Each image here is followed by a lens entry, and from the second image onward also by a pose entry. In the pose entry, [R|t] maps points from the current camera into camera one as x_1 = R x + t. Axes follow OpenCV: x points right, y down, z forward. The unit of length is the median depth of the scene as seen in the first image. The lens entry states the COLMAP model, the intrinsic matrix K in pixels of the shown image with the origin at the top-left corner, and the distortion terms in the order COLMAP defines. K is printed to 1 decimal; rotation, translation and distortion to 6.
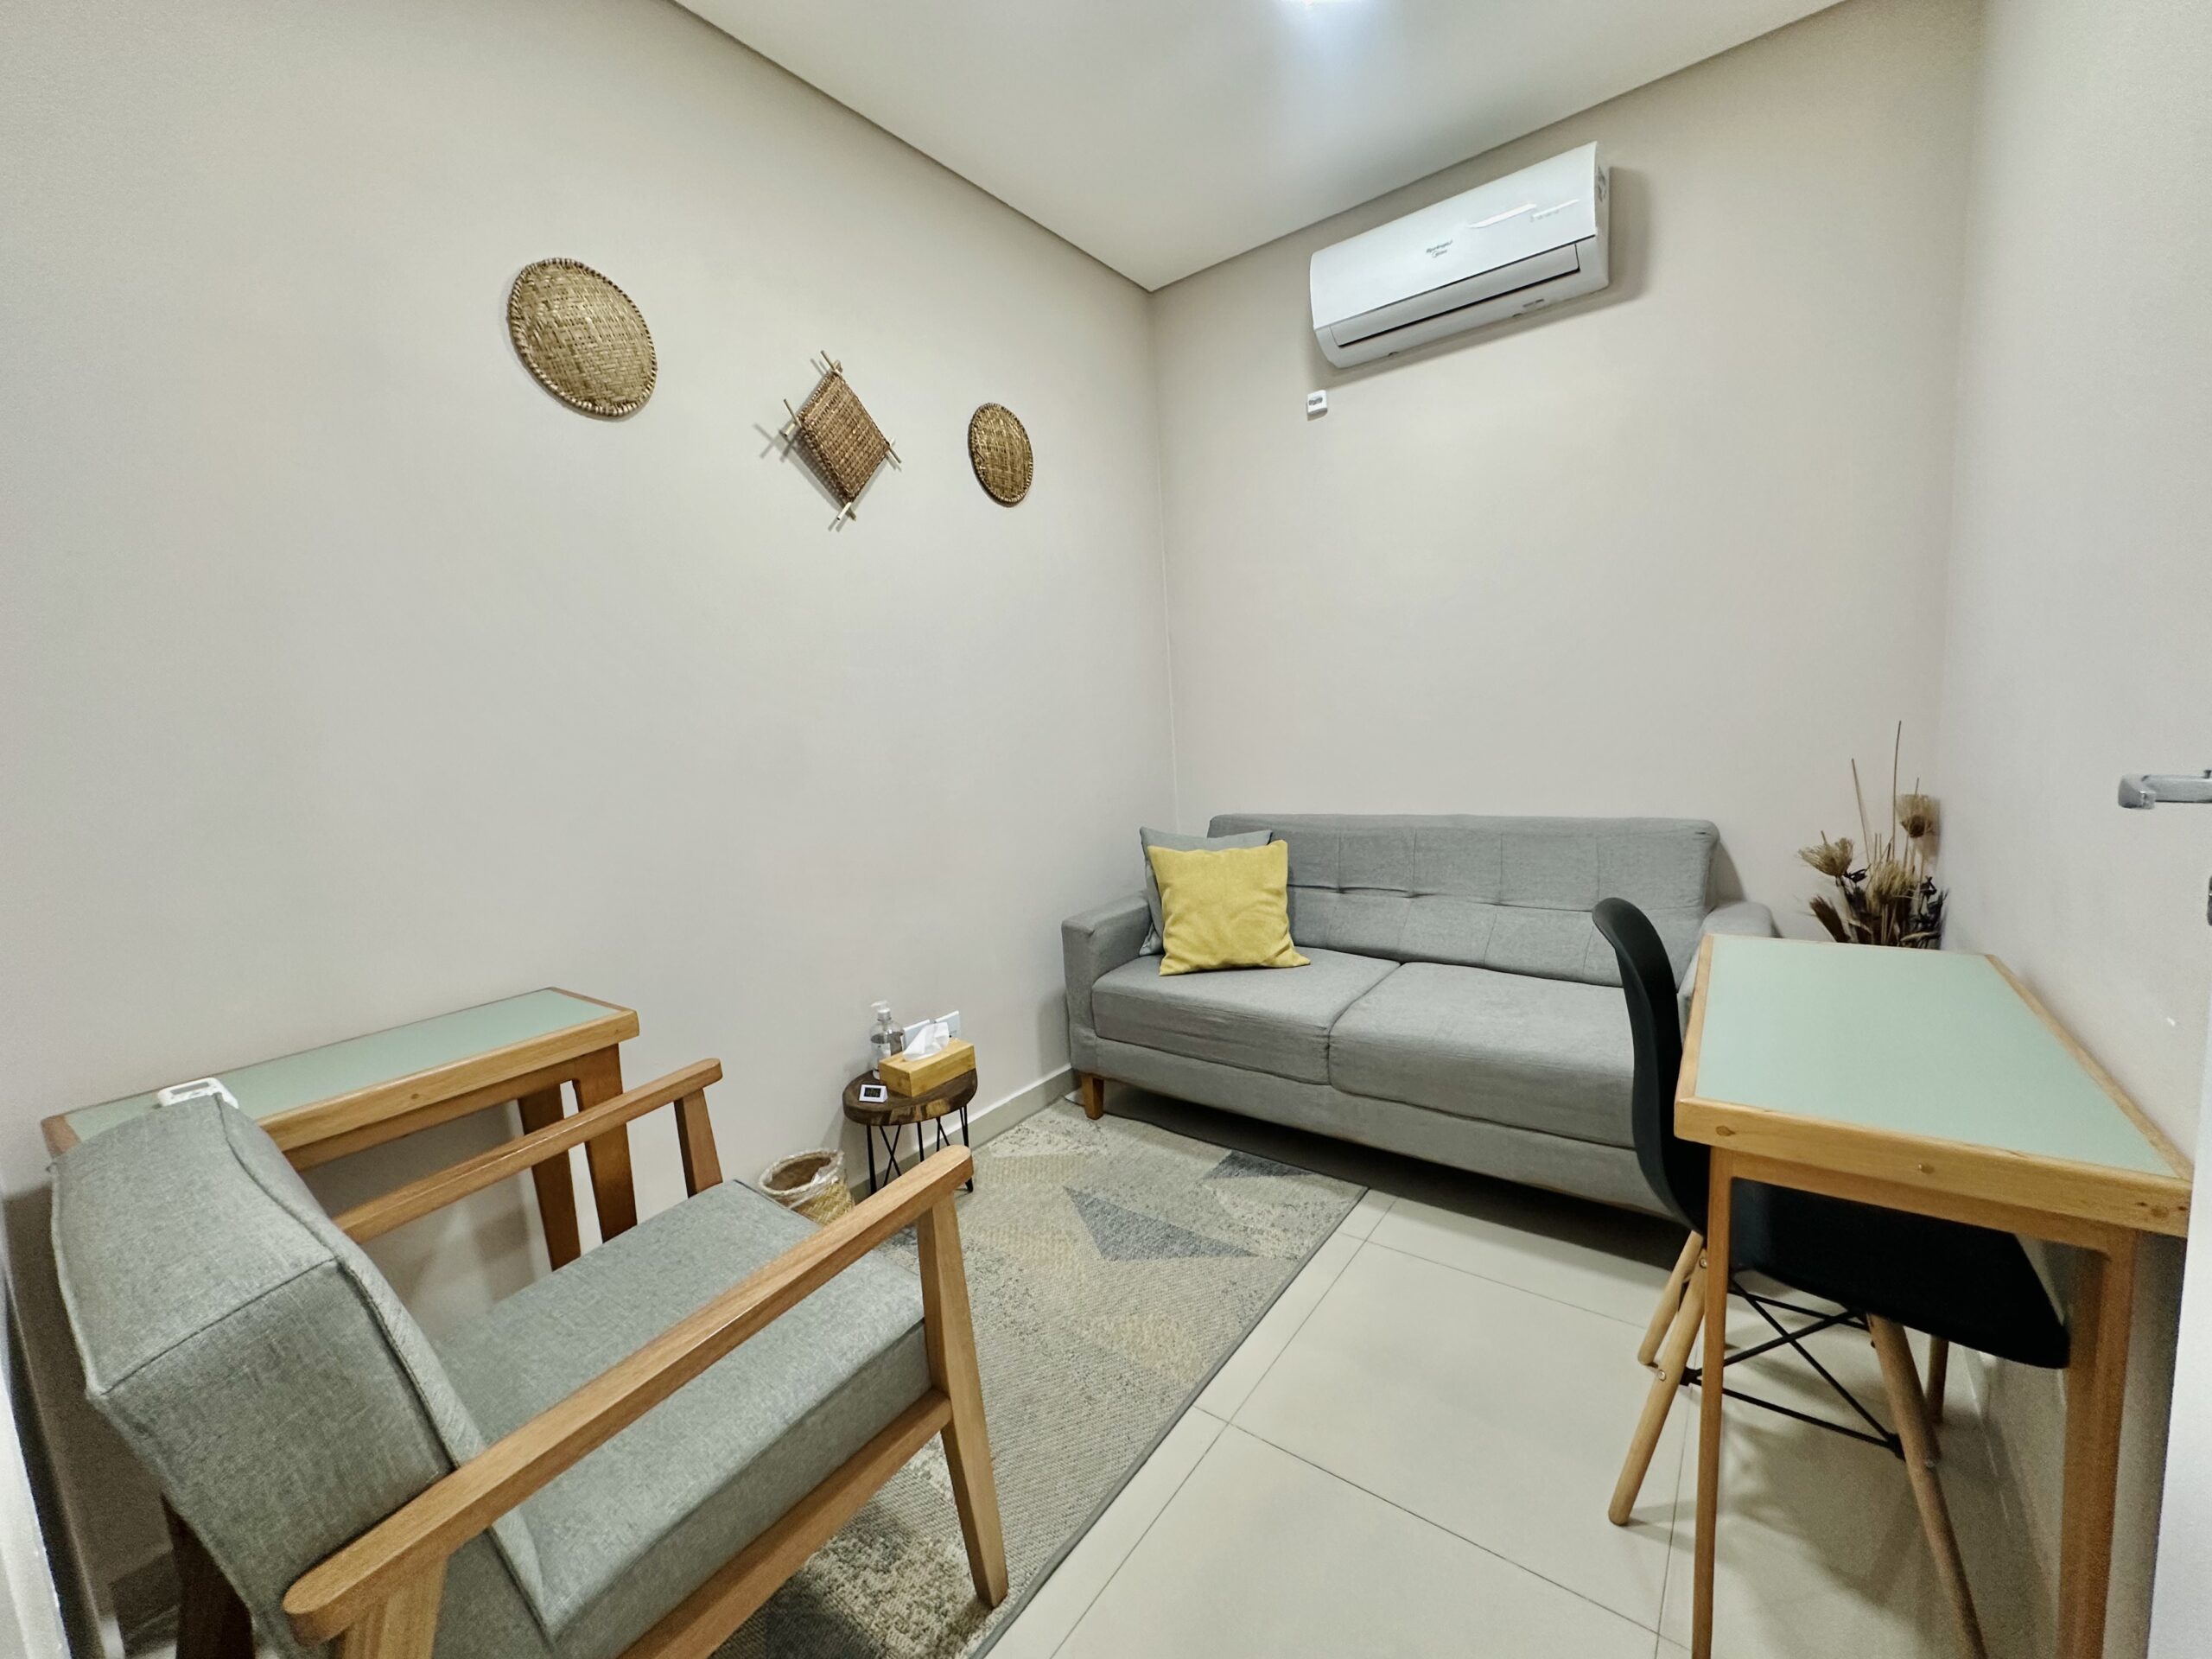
lens RADIAL K [[886.6, 0, 1106.0], [0, 886.6, 829.5], [0, 0, 1]] dist [0.018008, 0.000057]
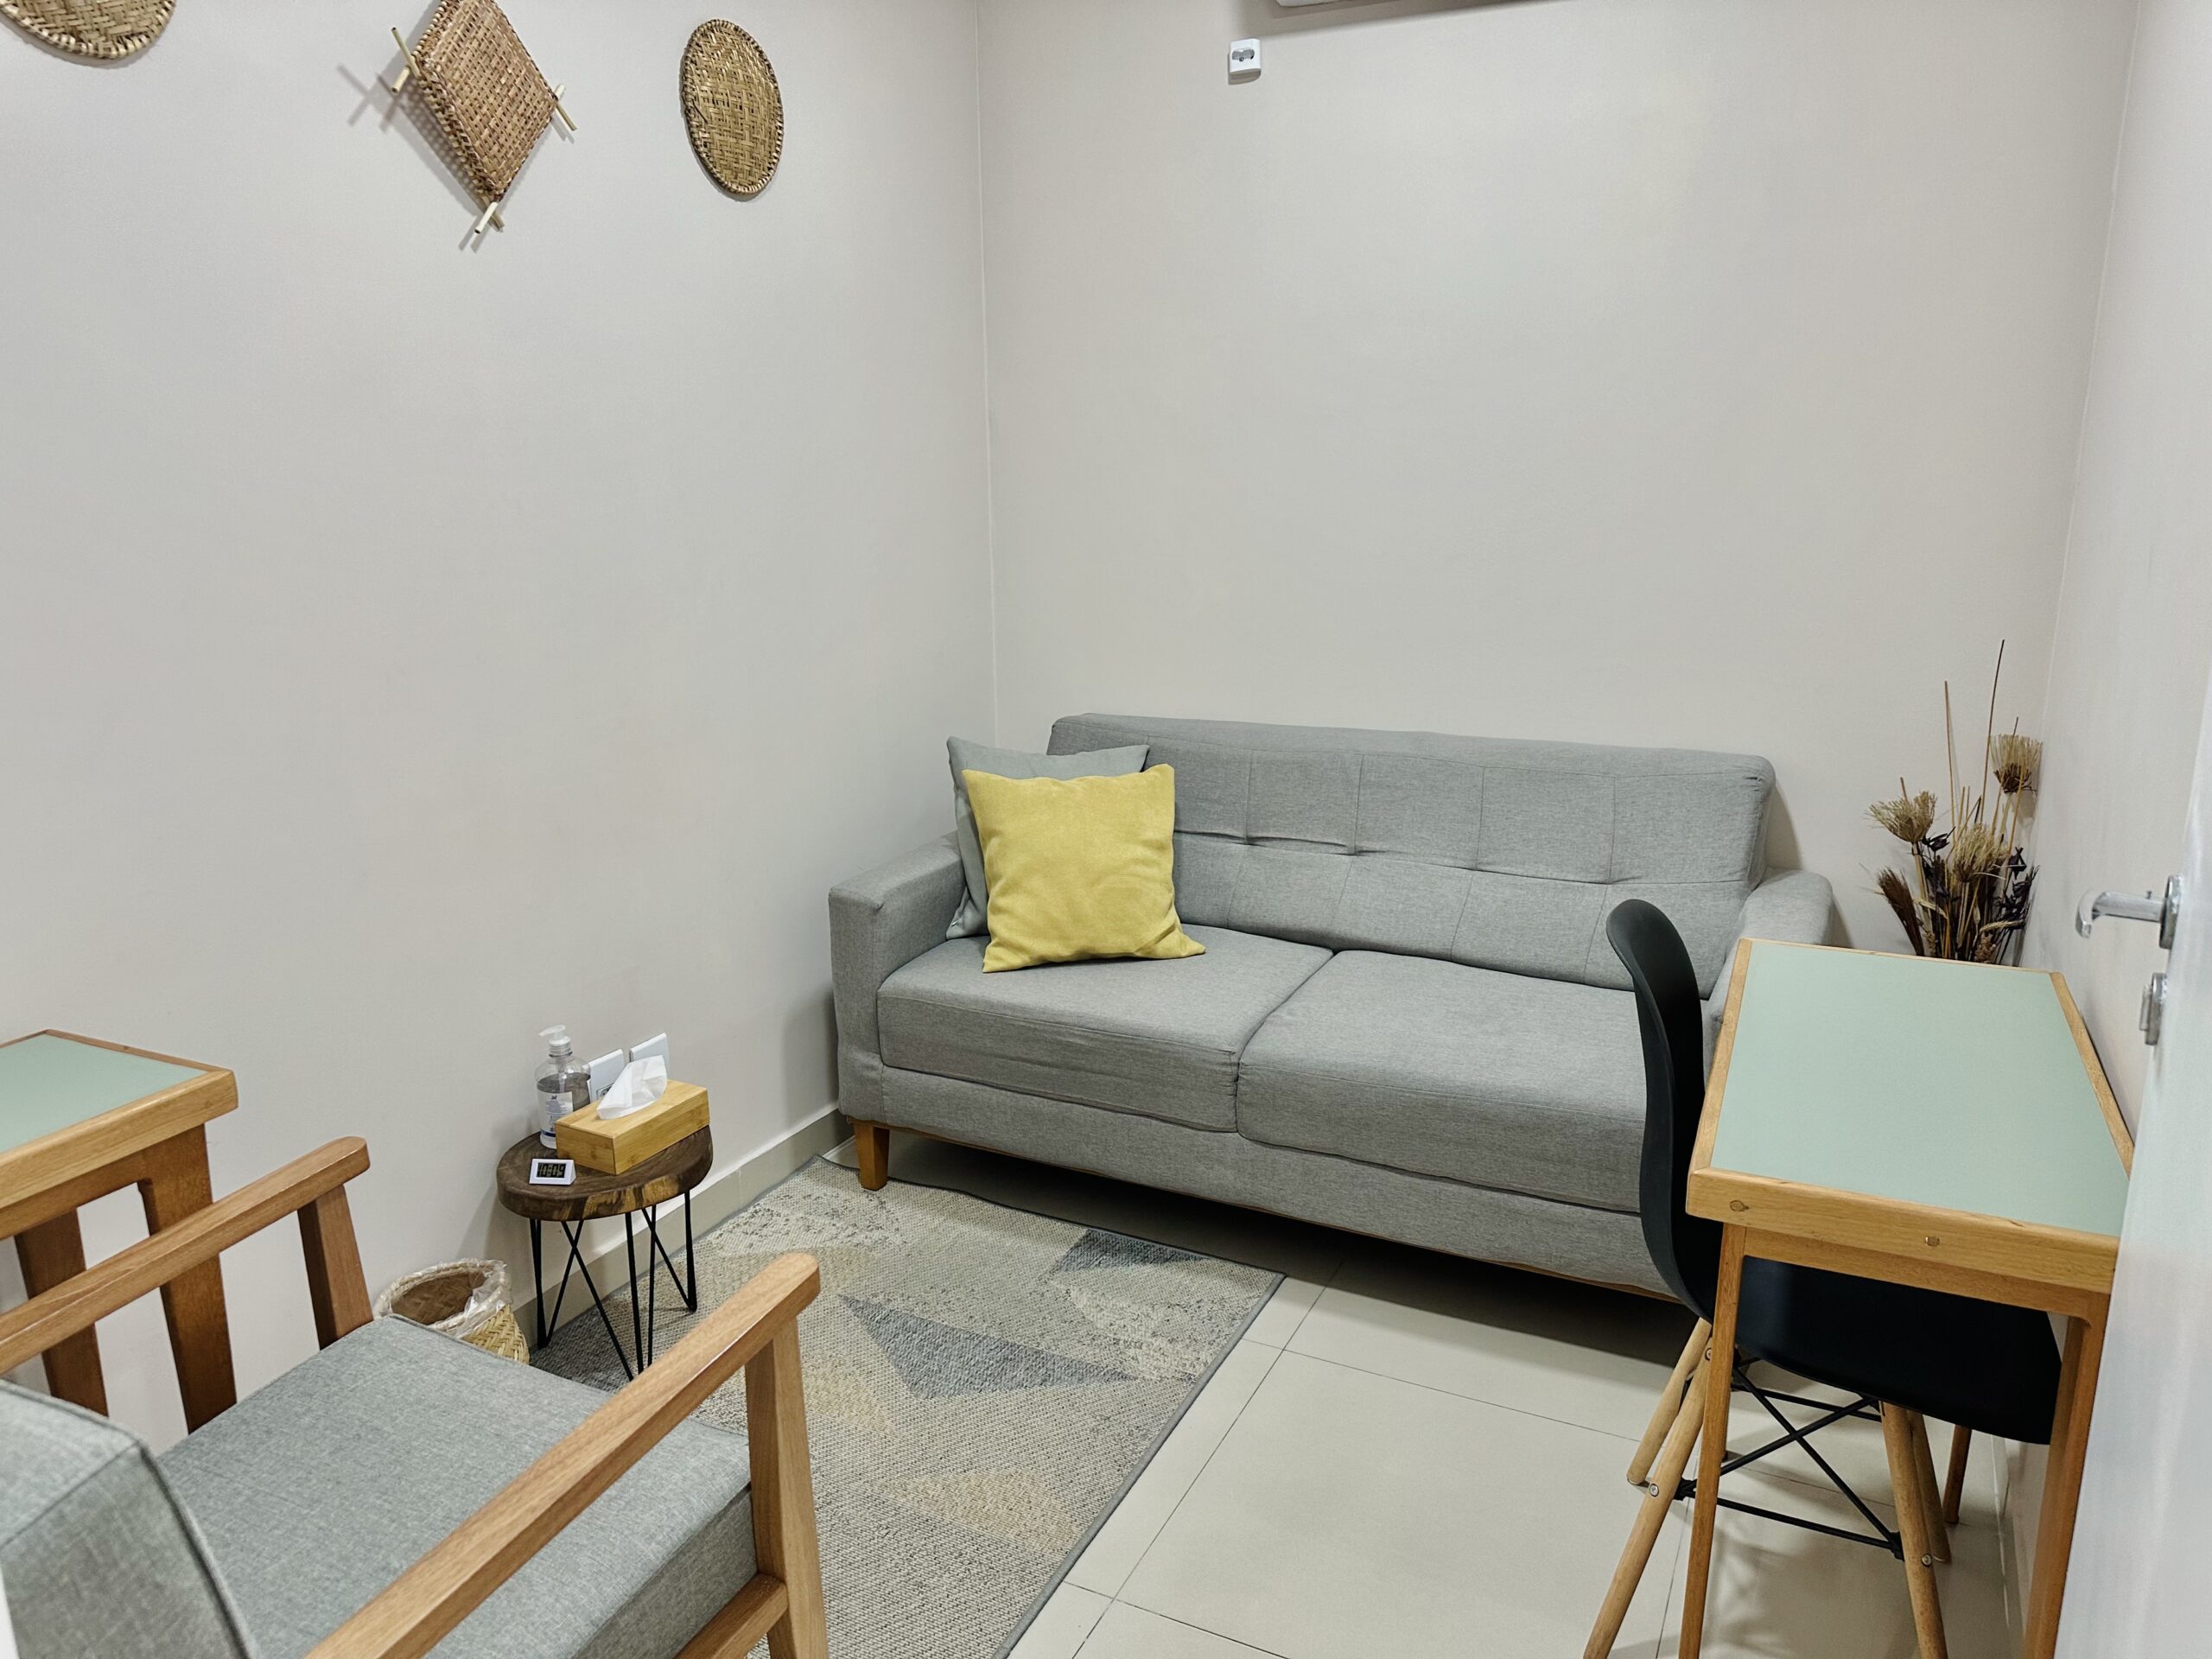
lens RADIAL K [[1565.3, 0, 1081.5], [0, 1565.3, 819.2], [0, 0, 1]] dist [0.165129, -0.205341]
pose [[0.982468, 0.008873, 0.186220, -0.104110], [-0.027651, 0.994755, 0.098483, -0.078574], [-0.184370, -0.101905, 0.977560, -0.167199]]
